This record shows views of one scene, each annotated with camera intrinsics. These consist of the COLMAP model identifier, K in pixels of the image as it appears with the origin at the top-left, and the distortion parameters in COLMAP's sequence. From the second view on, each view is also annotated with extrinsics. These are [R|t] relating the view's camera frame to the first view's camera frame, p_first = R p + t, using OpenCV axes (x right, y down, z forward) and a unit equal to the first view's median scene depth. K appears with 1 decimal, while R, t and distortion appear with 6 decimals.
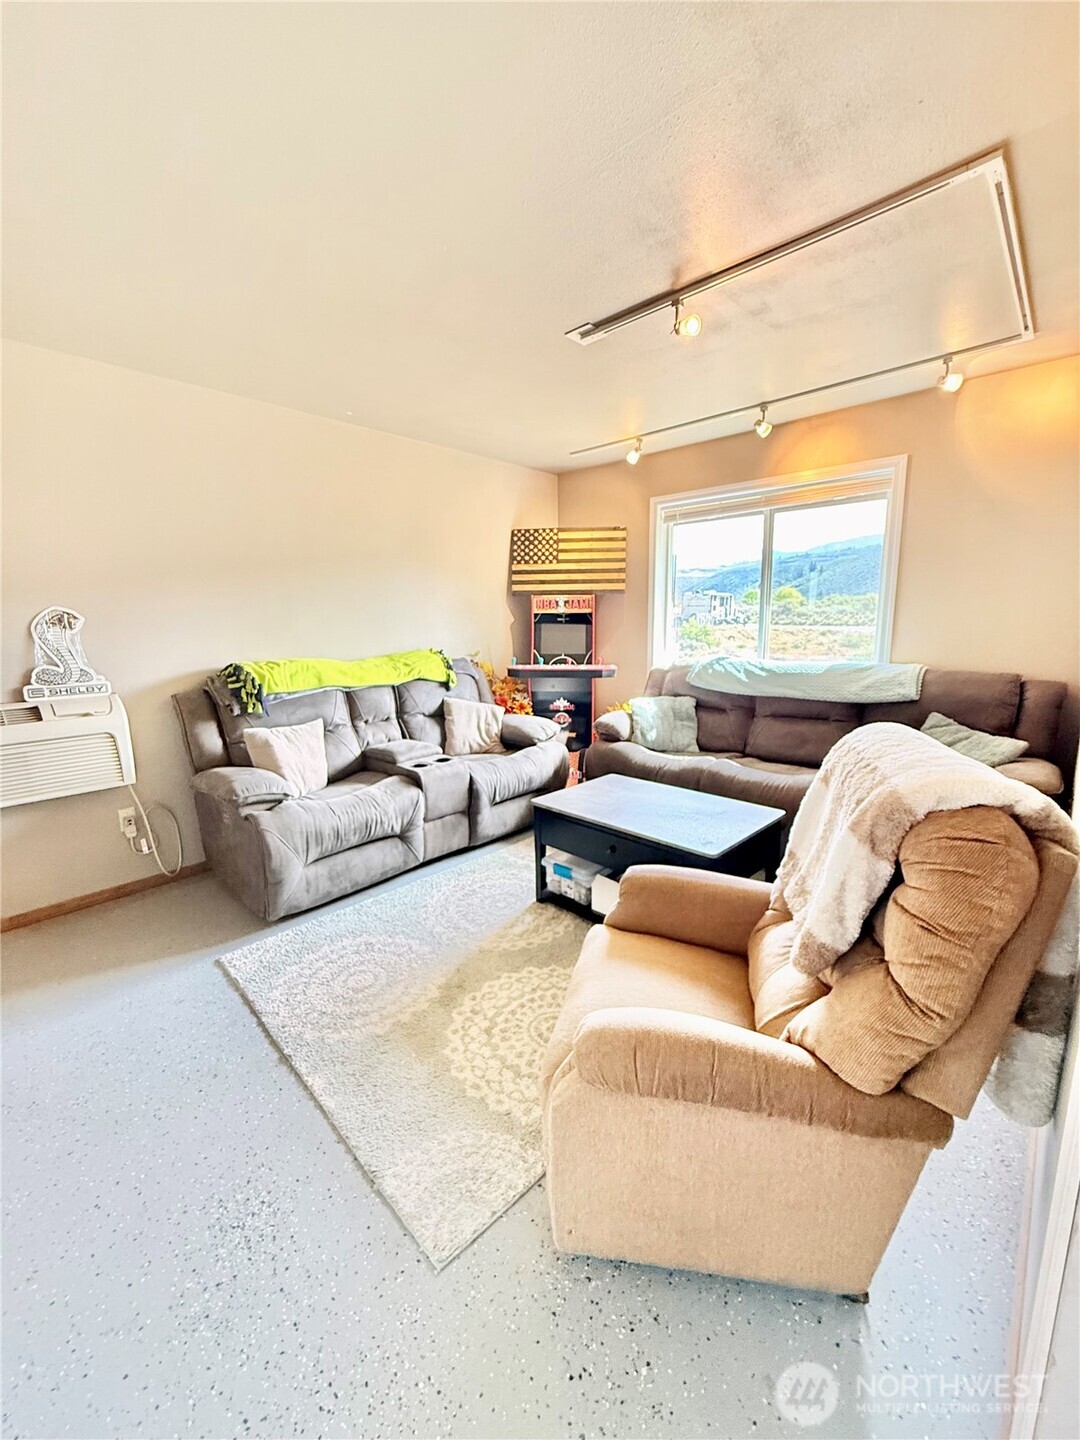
lens RADIAL K [[574.0, 0, 539.6], [0, 574.0, 720.5], [0, 0, 1]] dist [-0.000693, -0.000165]
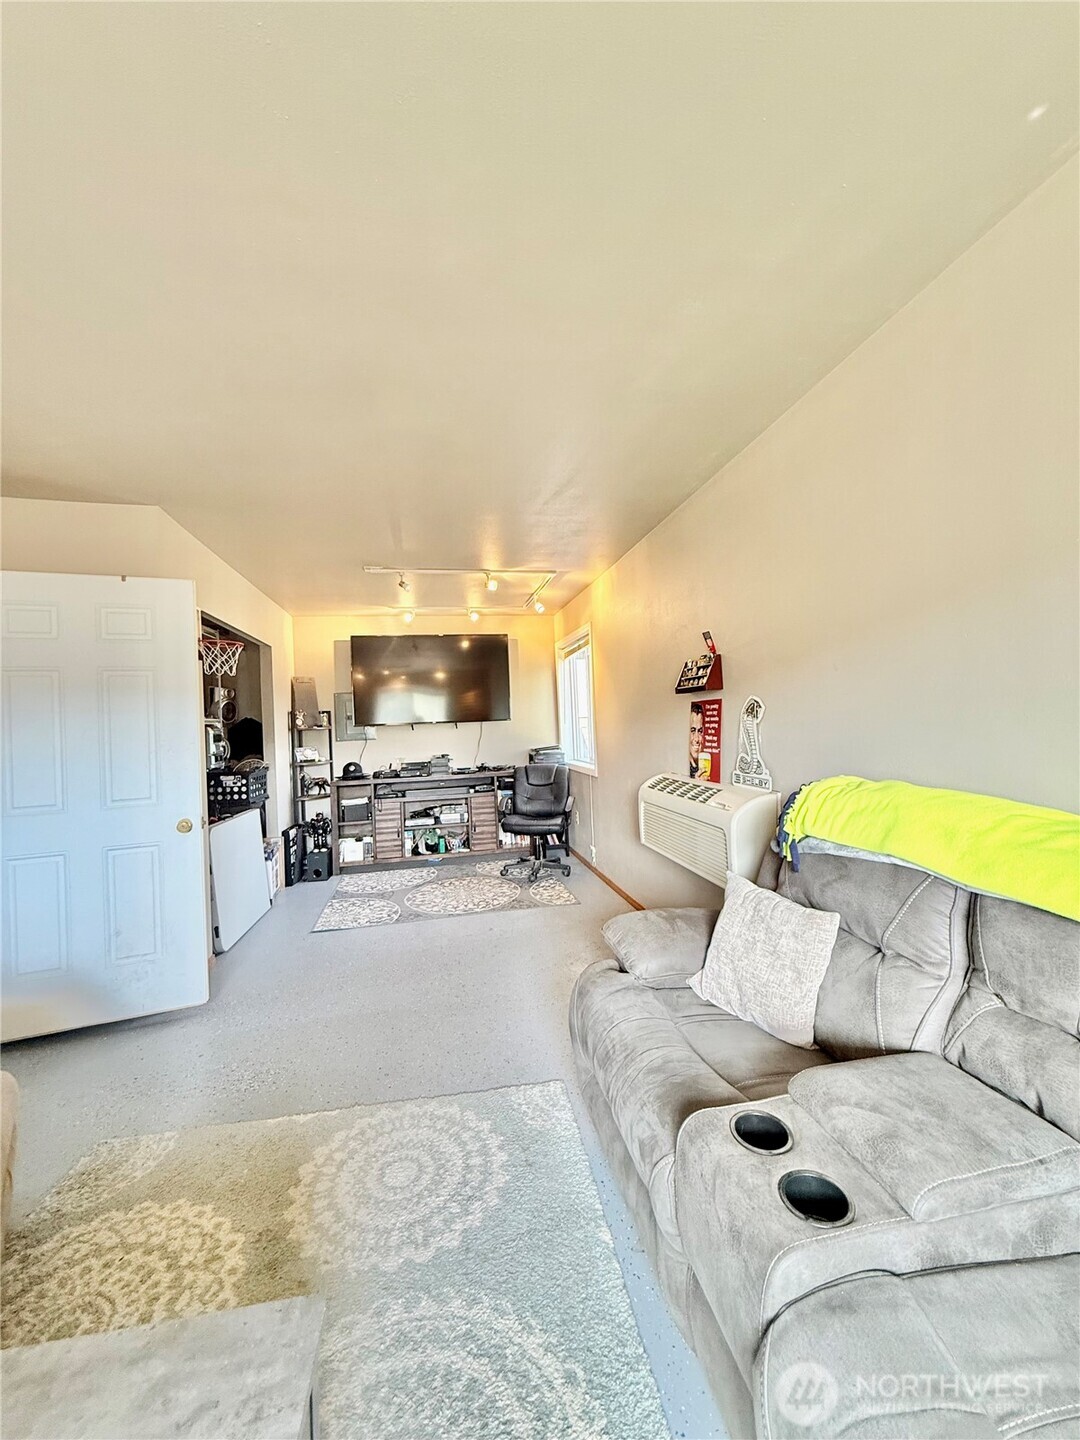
lens RADIAL K [[574.0, 0, 543.6], [0, 574.0, 715.6], [0, 0, 1]] dist [-0.000693, -0.000165]
pose [[-0.588912, 0.023008, -0.807870, 0.165106], [-0.099991, 0.989840, 0.101082, -0.227230], [0.801988, 0.140308, -0.580628, 1.284526]]
